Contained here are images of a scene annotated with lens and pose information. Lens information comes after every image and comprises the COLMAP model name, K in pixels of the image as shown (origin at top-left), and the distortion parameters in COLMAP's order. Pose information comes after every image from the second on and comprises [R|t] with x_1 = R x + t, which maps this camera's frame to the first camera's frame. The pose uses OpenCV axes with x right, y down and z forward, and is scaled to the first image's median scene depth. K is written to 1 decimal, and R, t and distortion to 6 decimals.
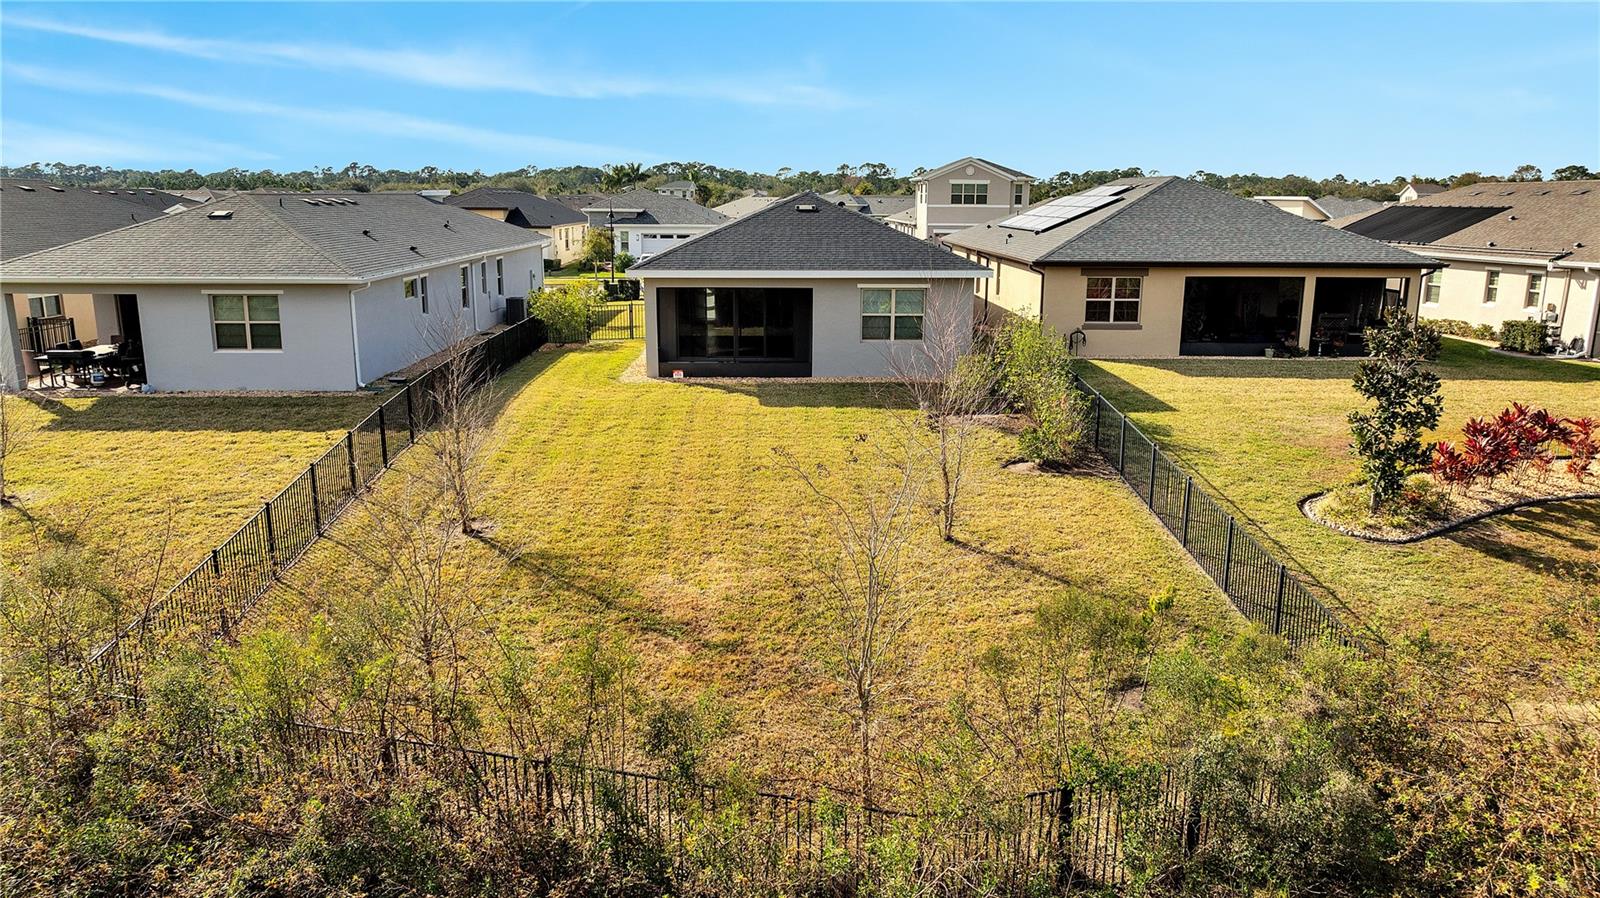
lens RADIAL K [[1177.9, 0, 794.7], [0, 1177.9, 447.3], [0, 0, 1]] dist [-0.000310, 0.002974]
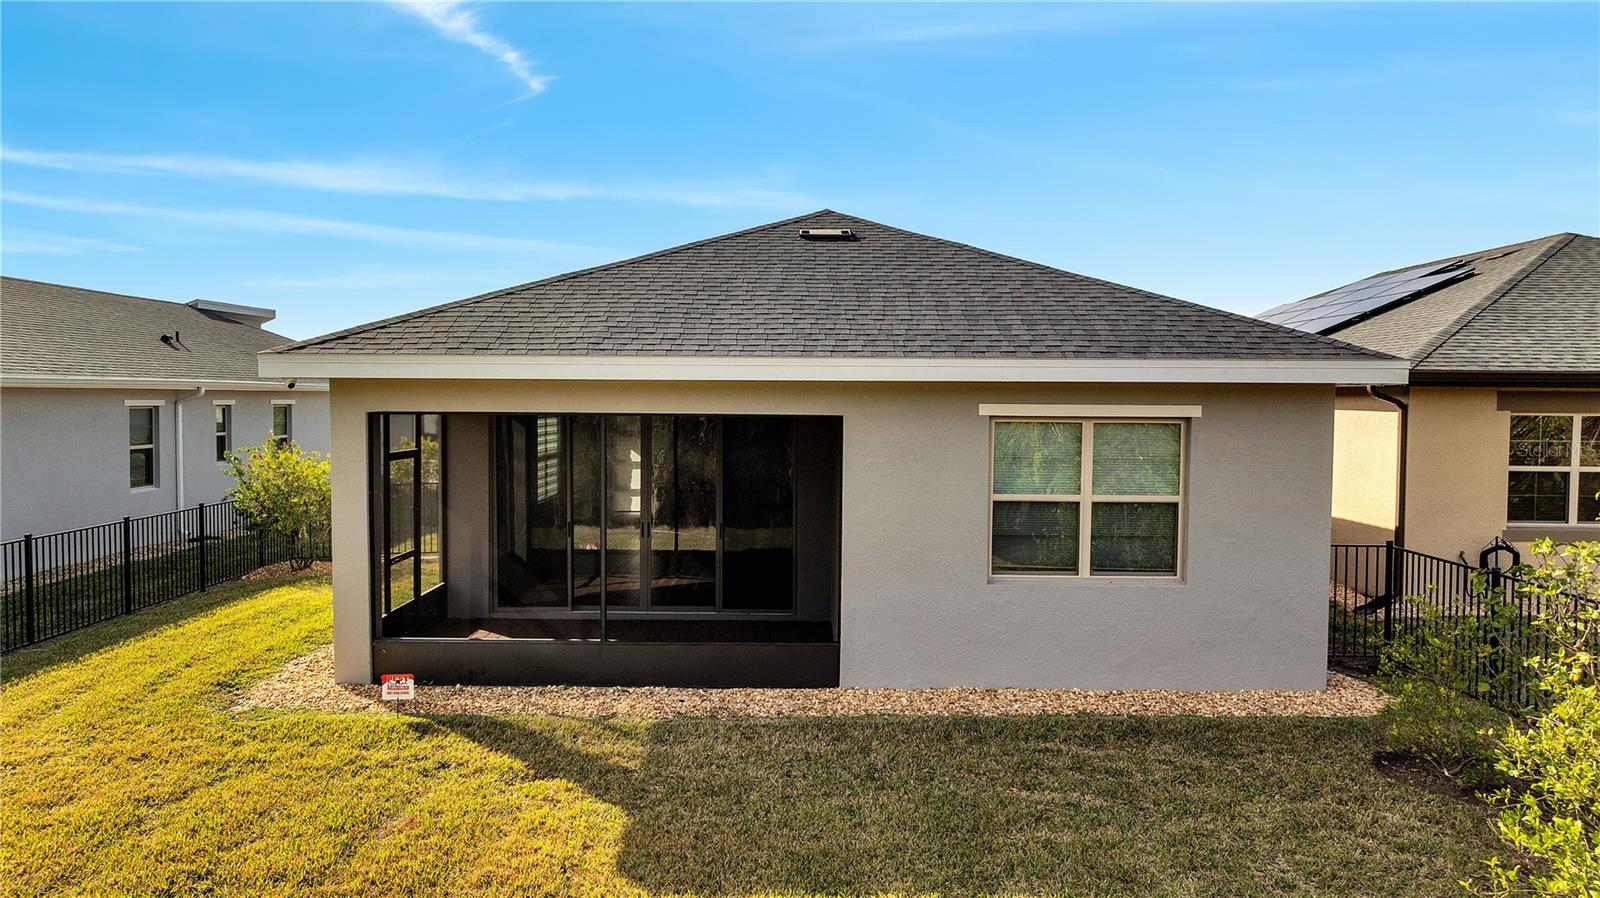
lens RADIAL K [[1177.9, 0, 798.9], [0, 1177.9, 445.6], [0, 0, 1]] dist [-0.000310, 0.002974]
pose [[0.999763, 0.008234, -0.020137, 0.009644], [-0.011409, 0.986557, -0.163018, -0.072182], [0.018524, 0.163209, 0.986418, 0.669636]]
